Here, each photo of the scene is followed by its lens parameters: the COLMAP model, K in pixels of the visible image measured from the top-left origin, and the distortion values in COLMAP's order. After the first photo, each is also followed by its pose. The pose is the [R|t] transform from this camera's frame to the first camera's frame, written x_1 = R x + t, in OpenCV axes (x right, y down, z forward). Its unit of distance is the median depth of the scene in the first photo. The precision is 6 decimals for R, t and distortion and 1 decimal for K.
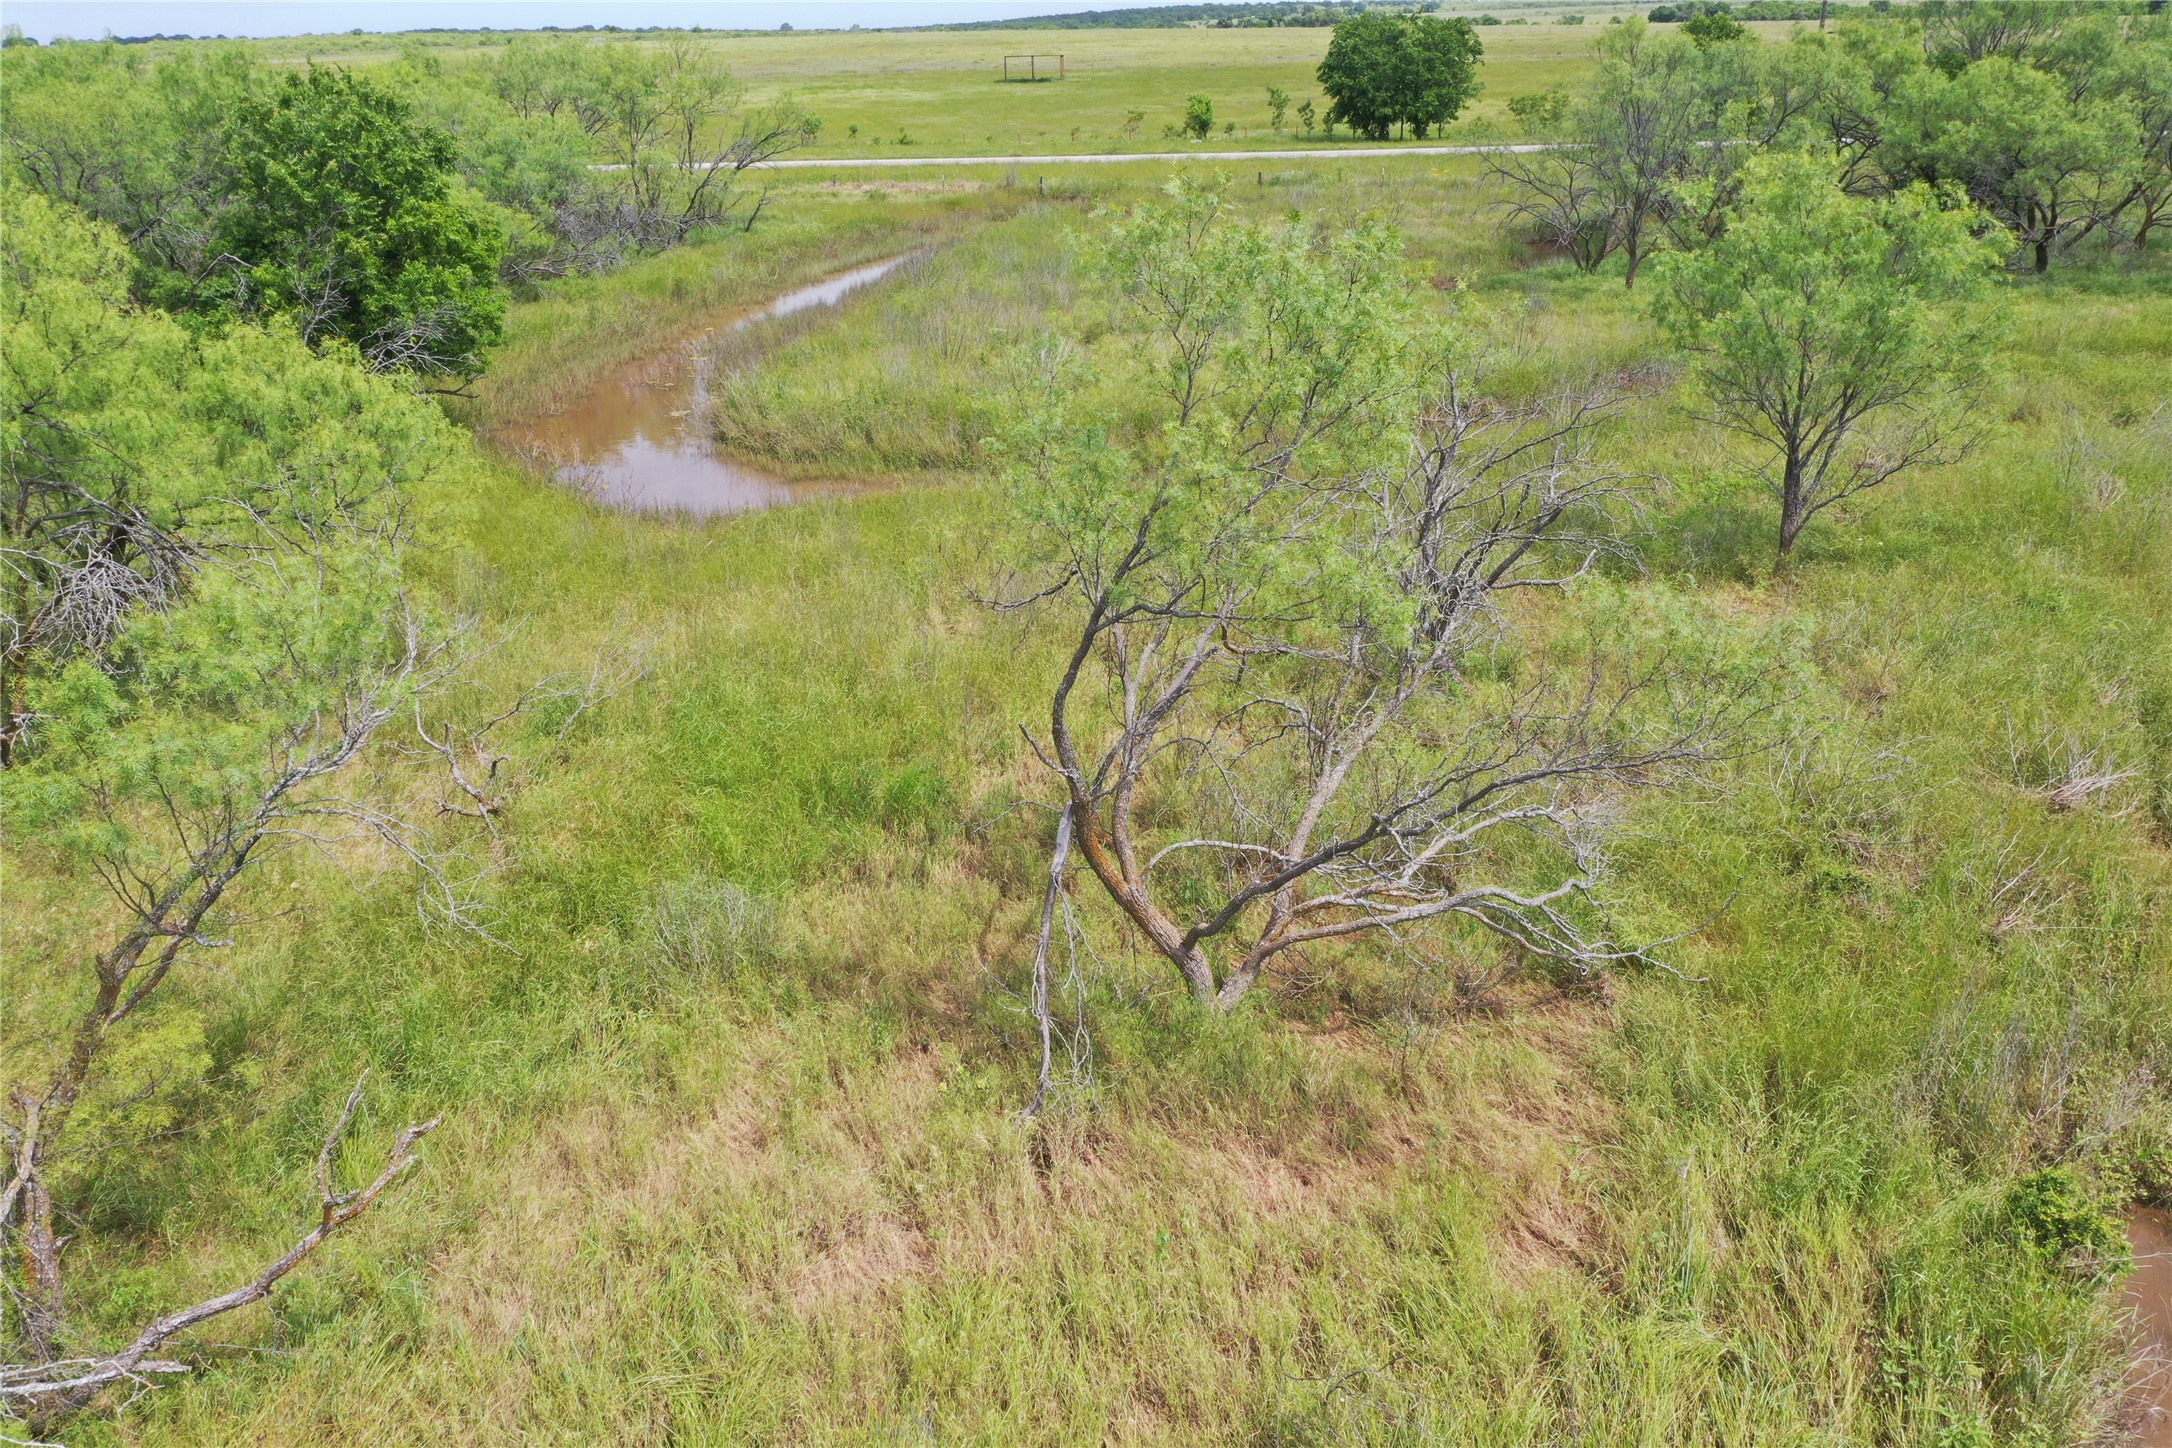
lens RADIAL K [[1723.2, 0, 1078.7], [0, 1723.2, 708.7], [0, 0, 1]] dist [-0.011825, 0.006328]
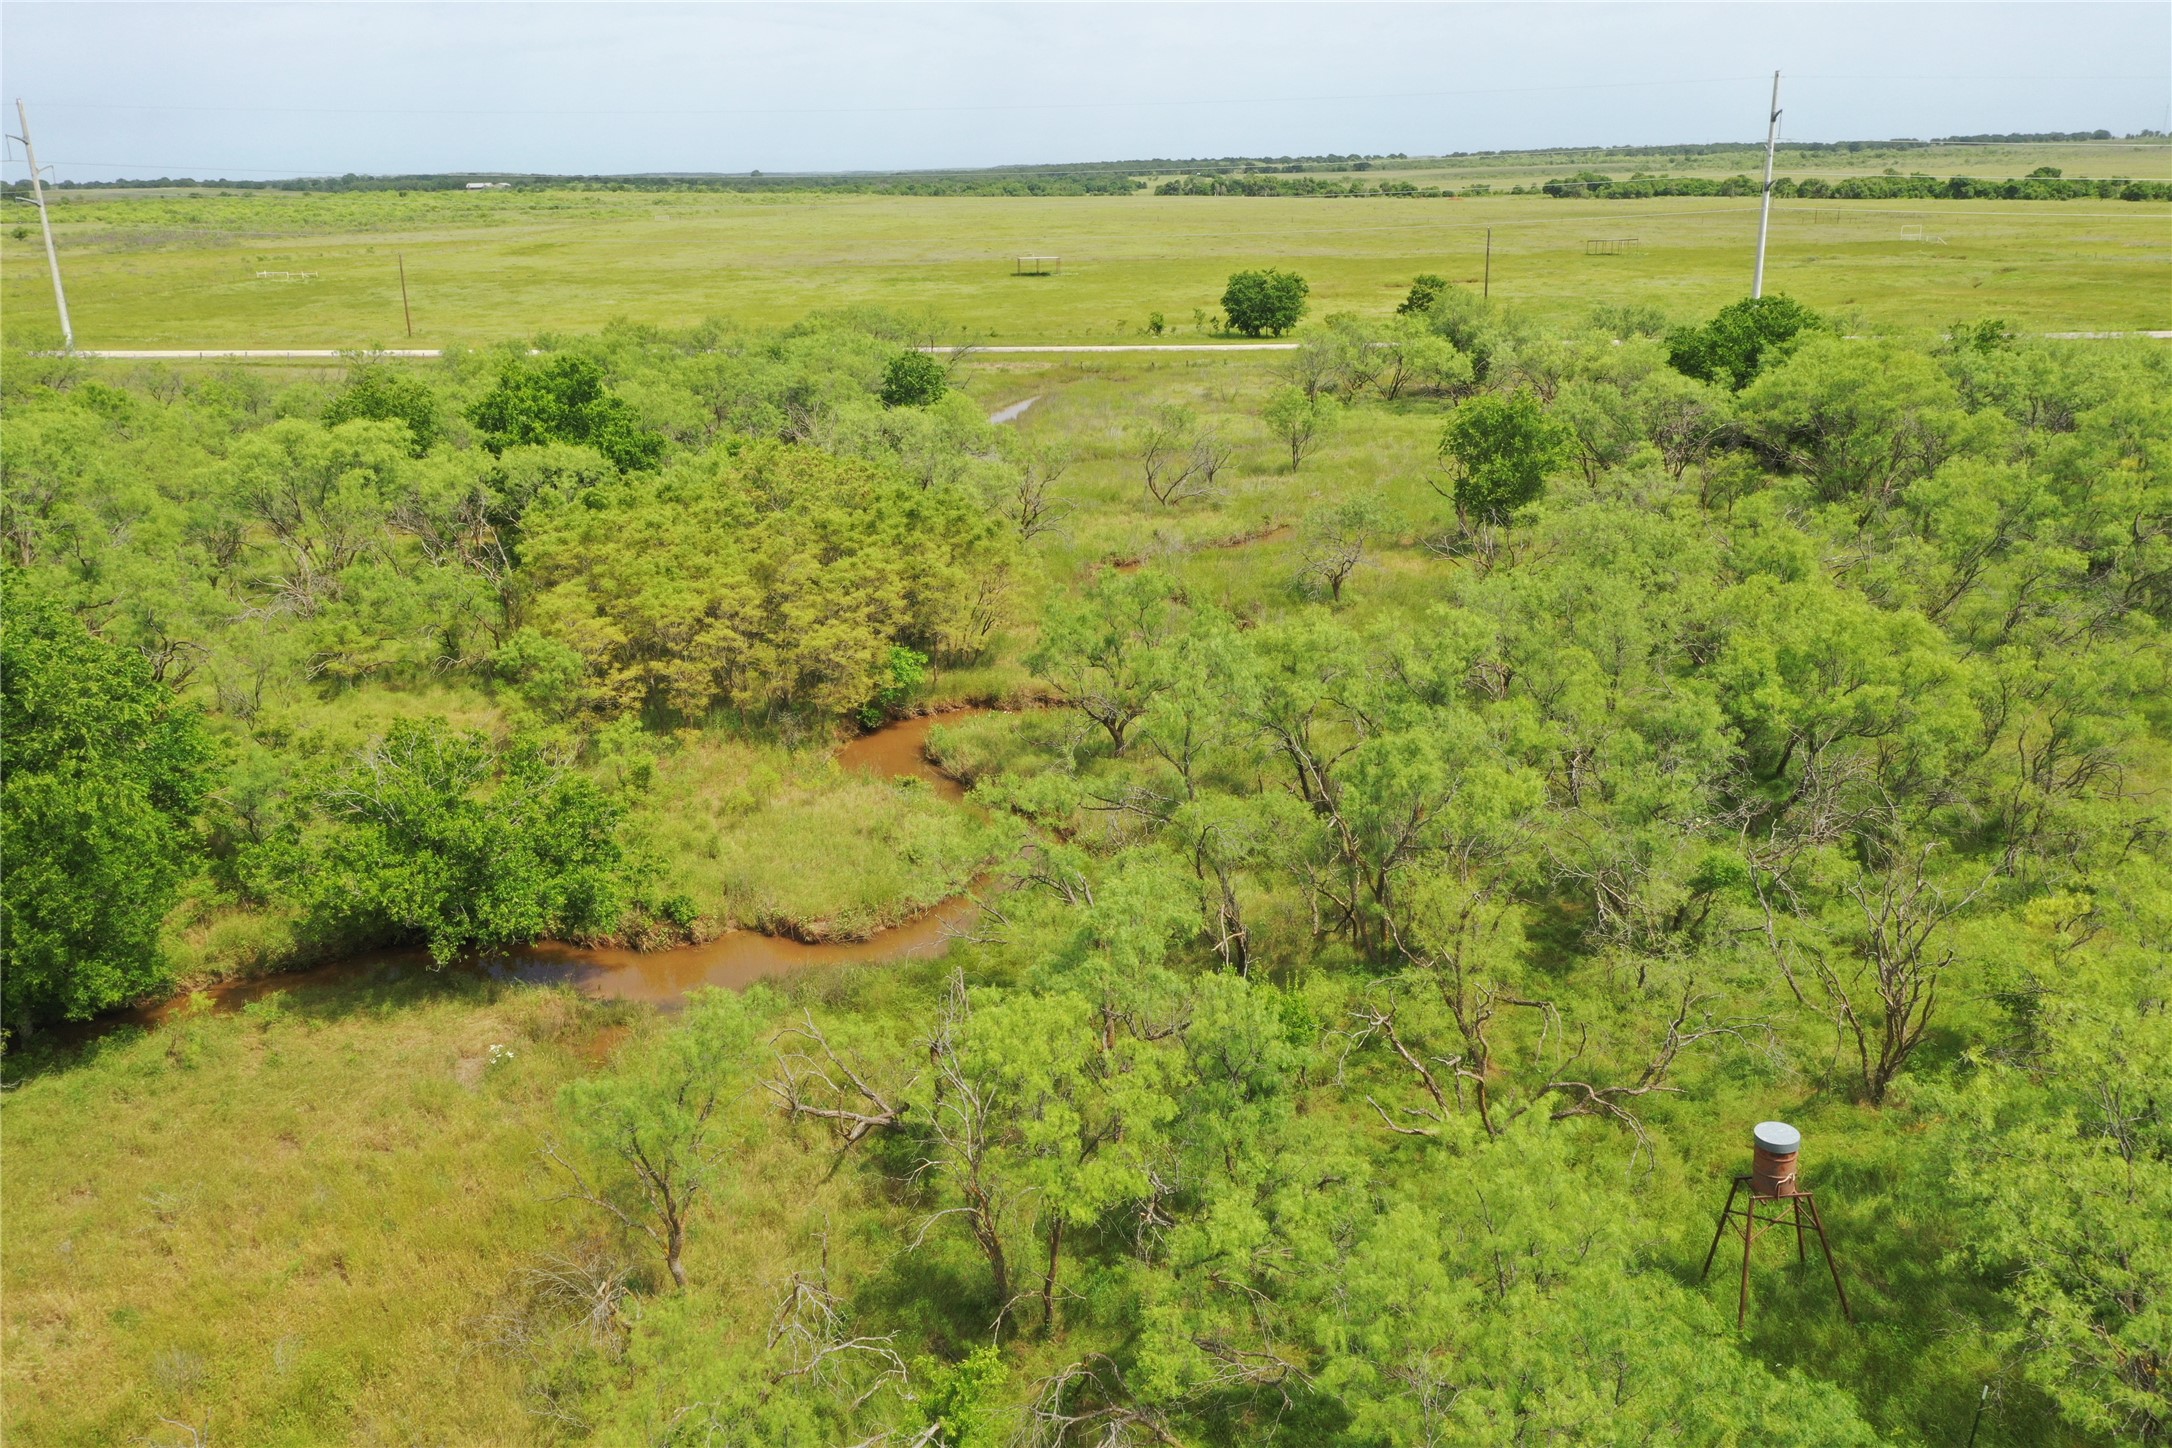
lens RADIAL K [[1723.2, 0, 1089.9], [0, 1723.2, 724.8], [0, 0, 1]] dist [-0.011825, 0.006328]
pose [[0.999412, -0.001222, 0.034261, -0.357002], [0.003459, 0.997859, -0.065308, 1.115958], [-0.034108, 0.065388, 0.997277, -4.420409]]
